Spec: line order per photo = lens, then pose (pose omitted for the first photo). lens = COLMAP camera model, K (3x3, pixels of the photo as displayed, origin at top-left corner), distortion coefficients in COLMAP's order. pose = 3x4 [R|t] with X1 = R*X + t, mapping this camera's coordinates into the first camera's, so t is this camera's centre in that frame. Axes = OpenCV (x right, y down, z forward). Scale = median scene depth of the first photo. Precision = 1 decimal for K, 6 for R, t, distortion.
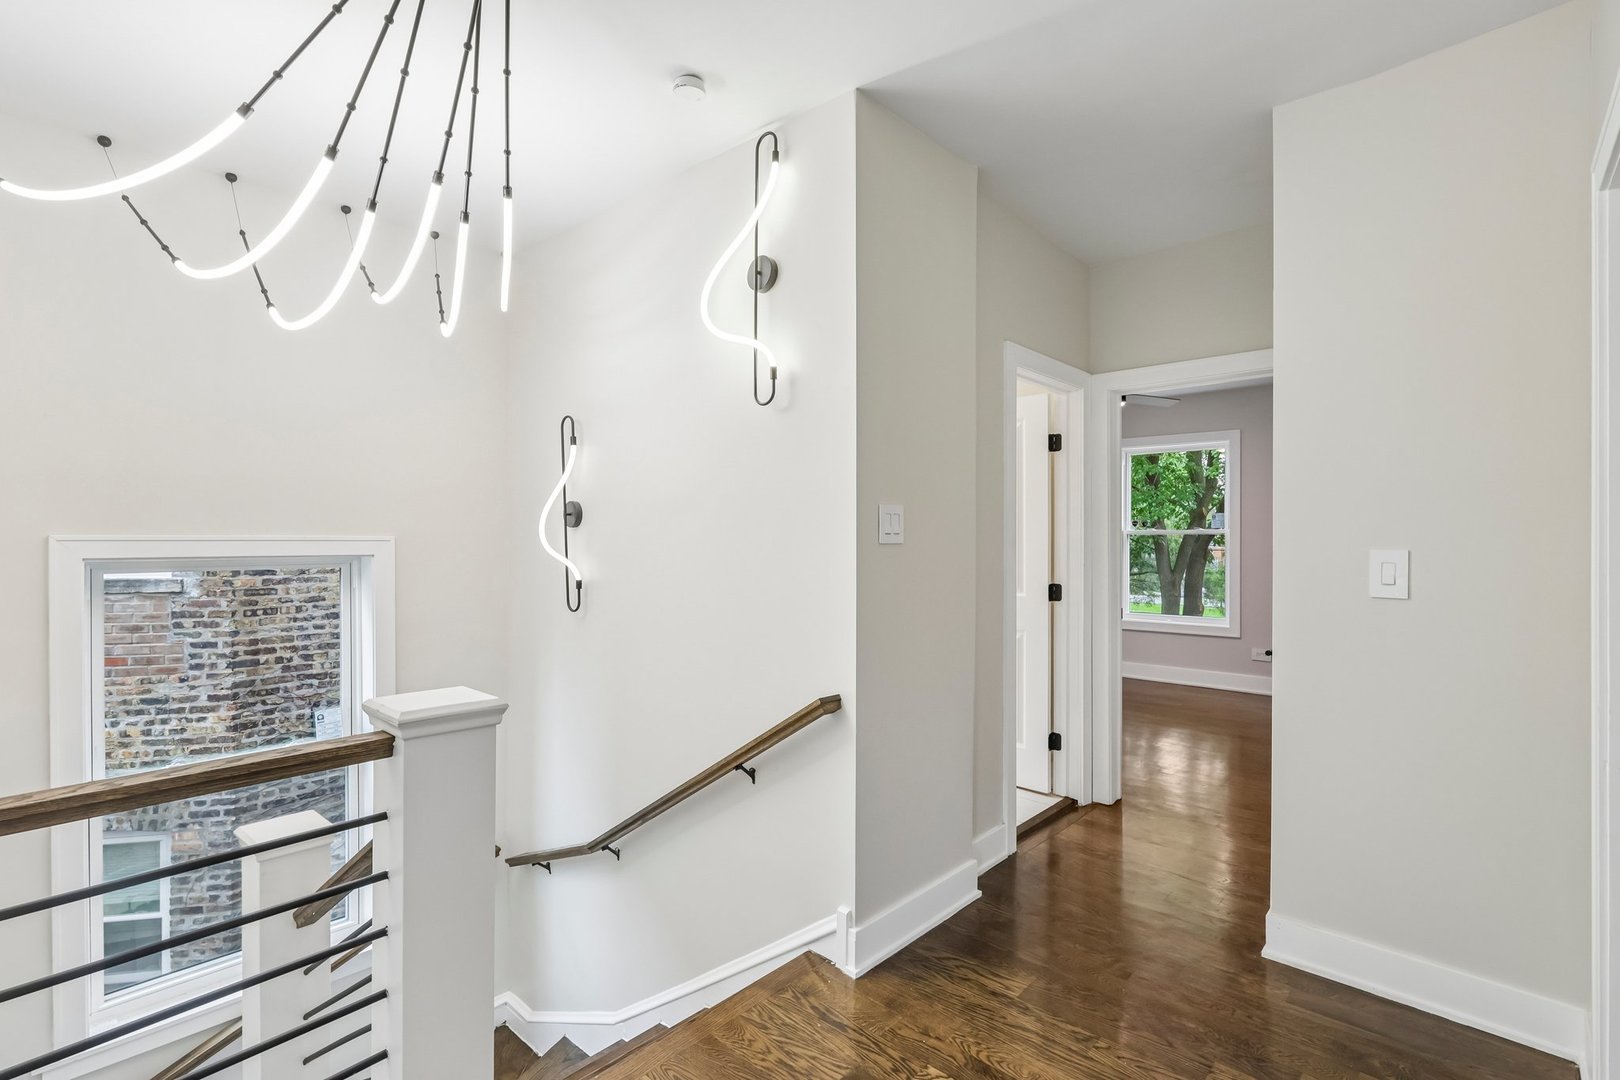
lens RADIAL K [[737.7, 0, 809.8], [0, 737.7, 545.4], [0, 0, 1]] dist [0.016277, 0.000475]
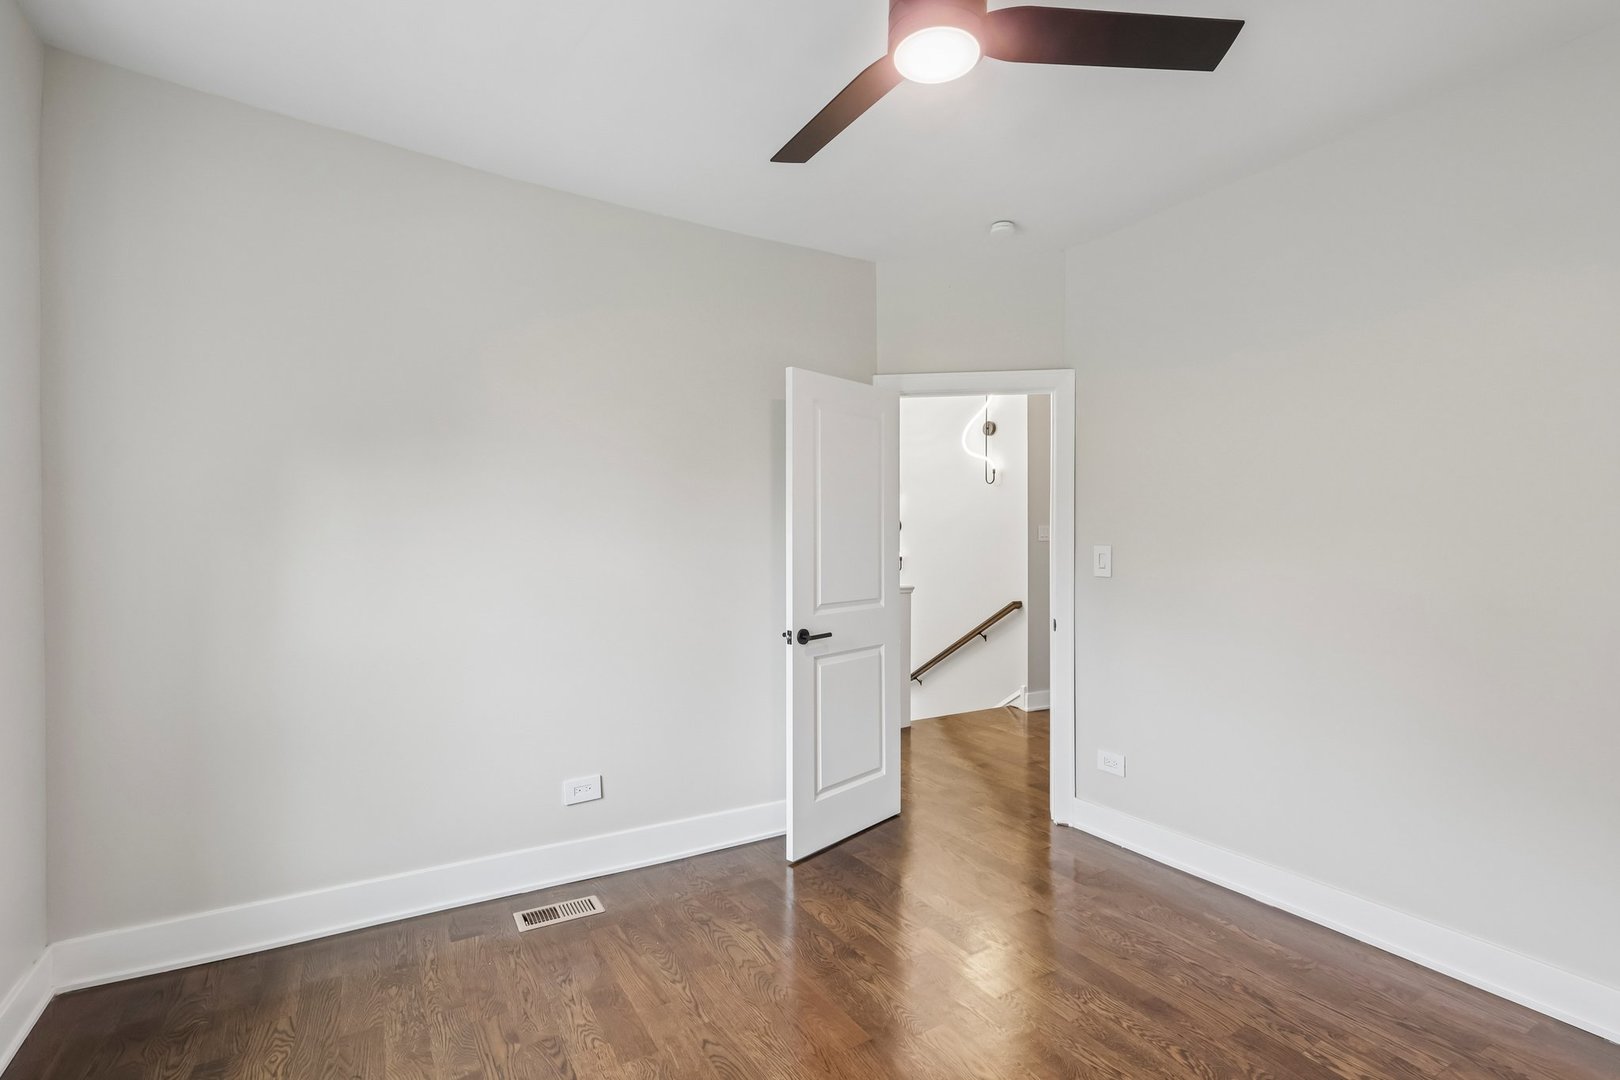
lens RADIAL K [[737.7, 0, 813.9], [0, 737.7, 534.5], [0, 0, 1]] dist [0.016277, 0.000475]
pose [[0.960410, -0.001159, -0.278588, 0.057946], [0.001595, 0.999998, 0.001338, -0.028847], [0.278586, -0.001729, 0.960410, -1.483865]]
